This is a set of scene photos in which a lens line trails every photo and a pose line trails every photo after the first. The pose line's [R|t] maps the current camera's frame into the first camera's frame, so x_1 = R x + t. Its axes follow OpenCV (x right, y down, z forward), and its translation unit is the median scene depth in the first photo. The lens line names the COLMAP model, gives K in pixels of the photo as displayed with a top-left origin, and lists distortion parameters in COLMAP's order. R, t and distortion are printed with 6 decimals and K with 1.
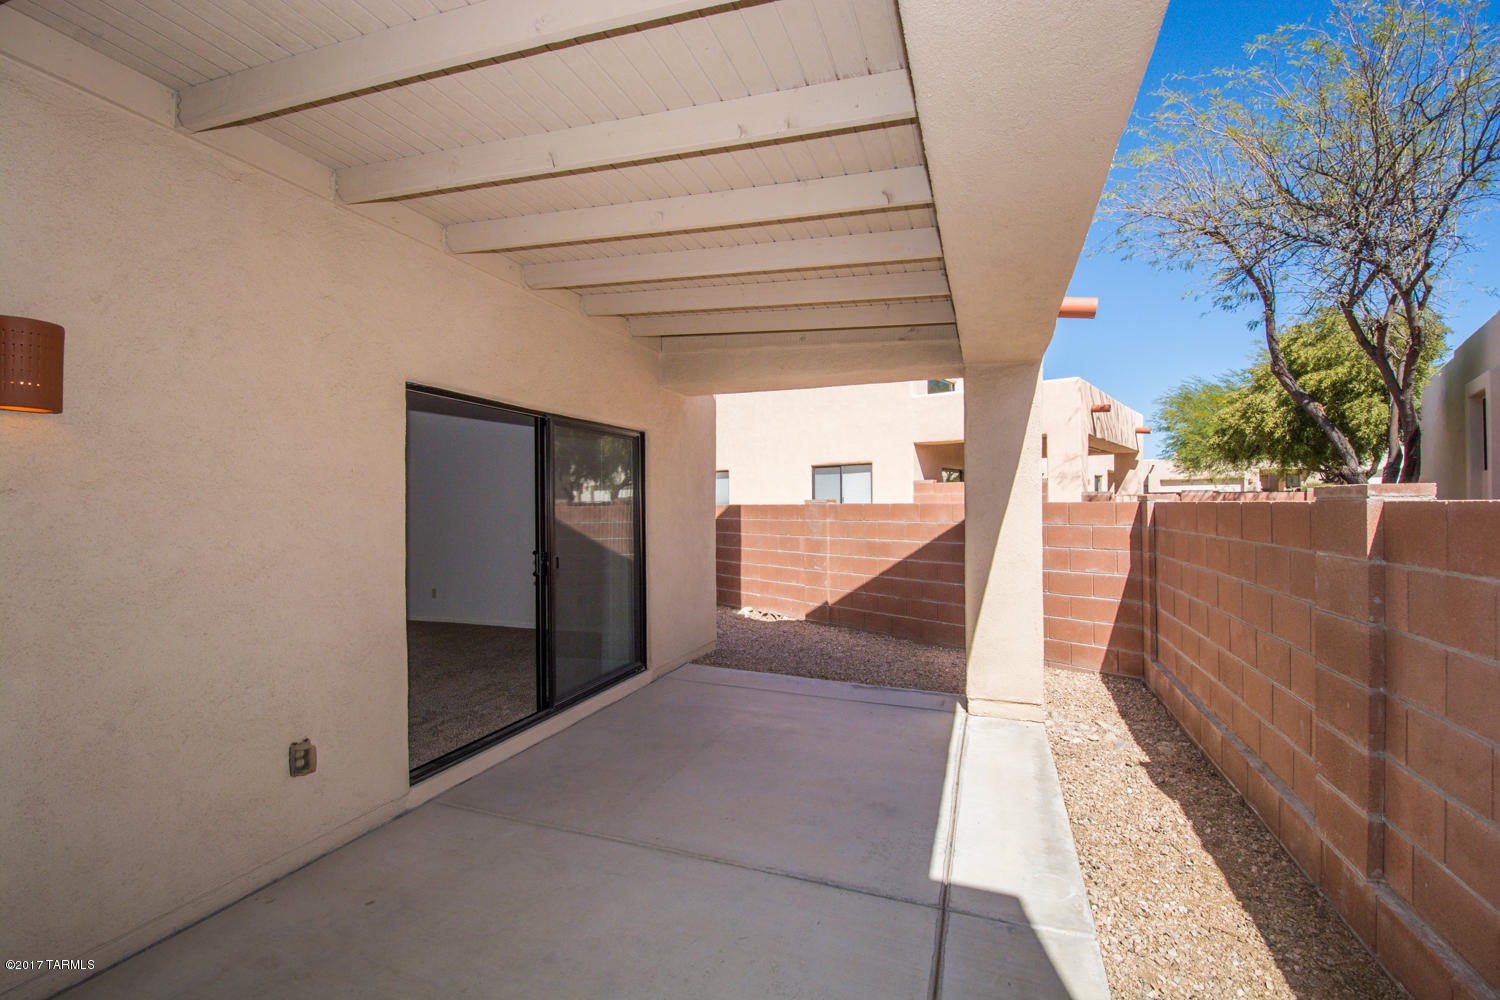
lens RADIAL K [[658.6, 0, 789.9], [0, 658.6, 506.3], [0, 0, 1]] dist [0.009163, -0.003542]
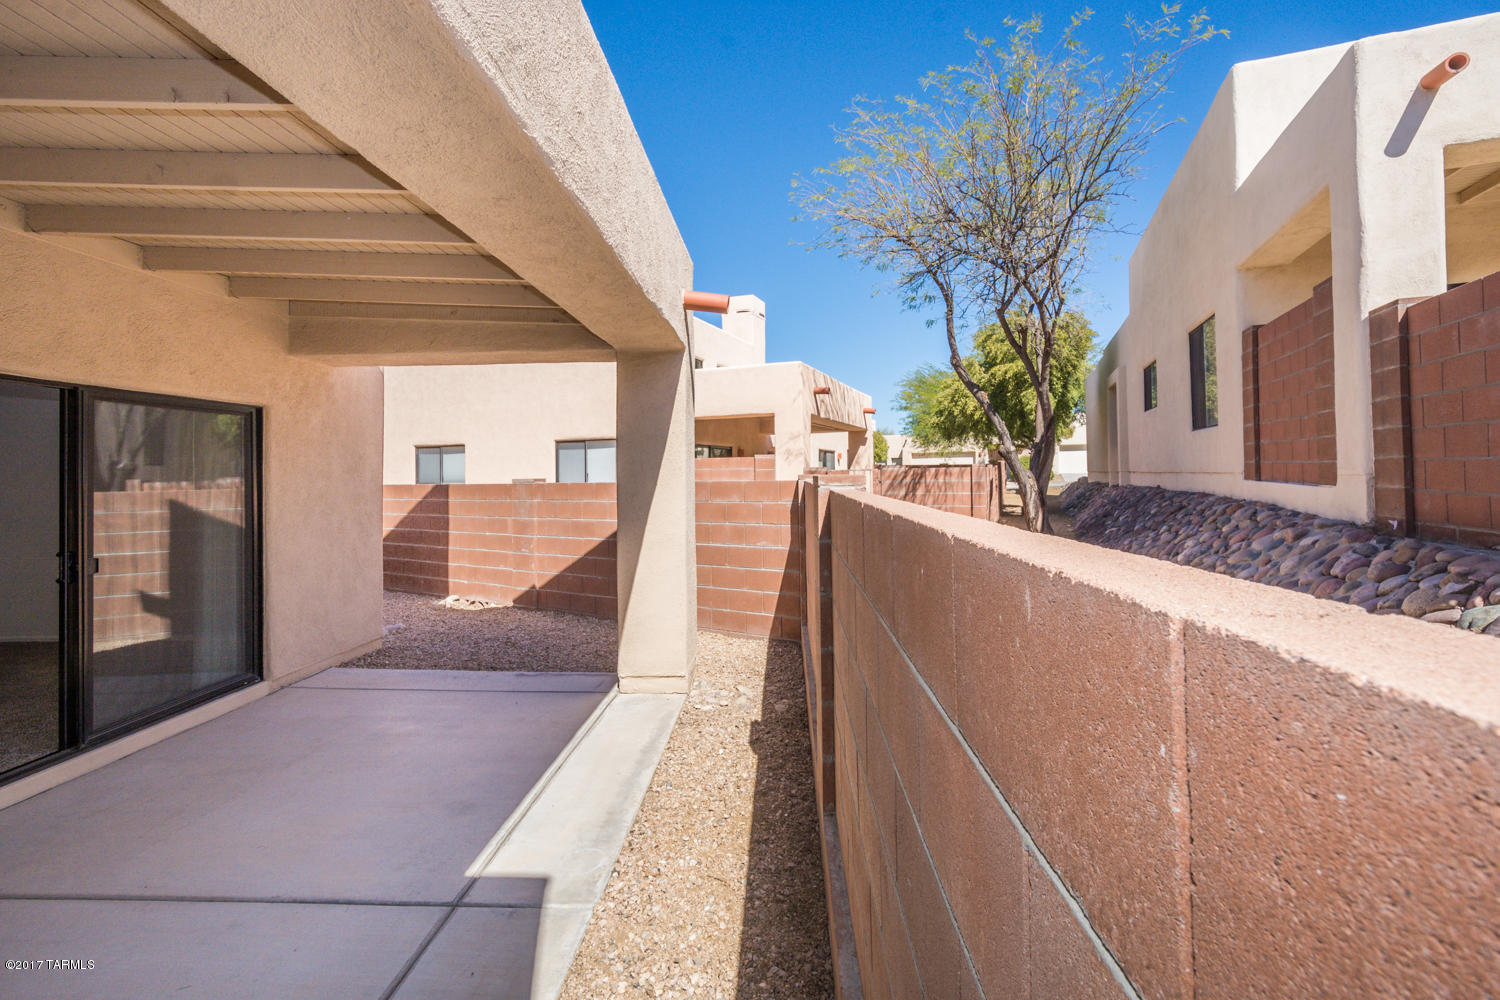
lens RADIAL K [[658.6, 0, 786.4], [0, 658.6, 478.4], [0, 0, 1]] dist [0.009163, -0.003542]
pose [[0.954900, -0.012802, 0.296653, 0.134792], [0.013141, 0.999913, 0.000849, -0.007572], [-0.296638, 0.003088, 0.954985, -0.029528]]
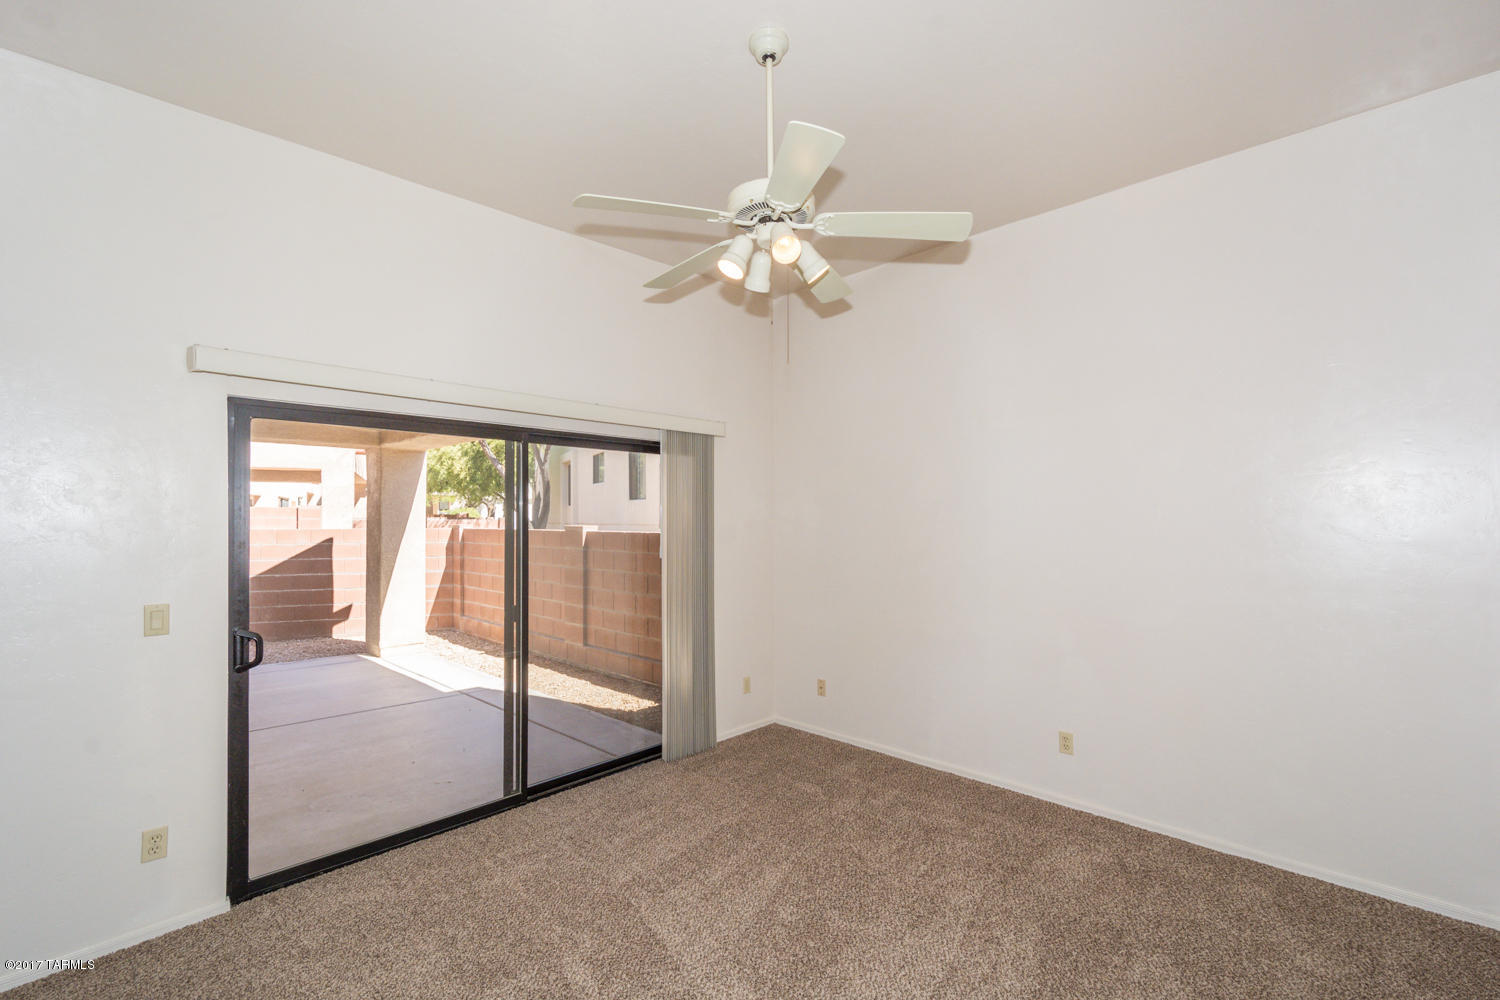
lens RADIAL K [[658.6, 0, 742.3], [0, 658.6, 511.9], [0, 0, 1]] dist [0.009163, -0.003542]
pose [[0.451421, 0.009921, 0.892256, -0.514776], [0.005749, 0.999885, -0.014026, -0.015031], [-0.892292, 0.011461, 0.451313, -0.362158]]
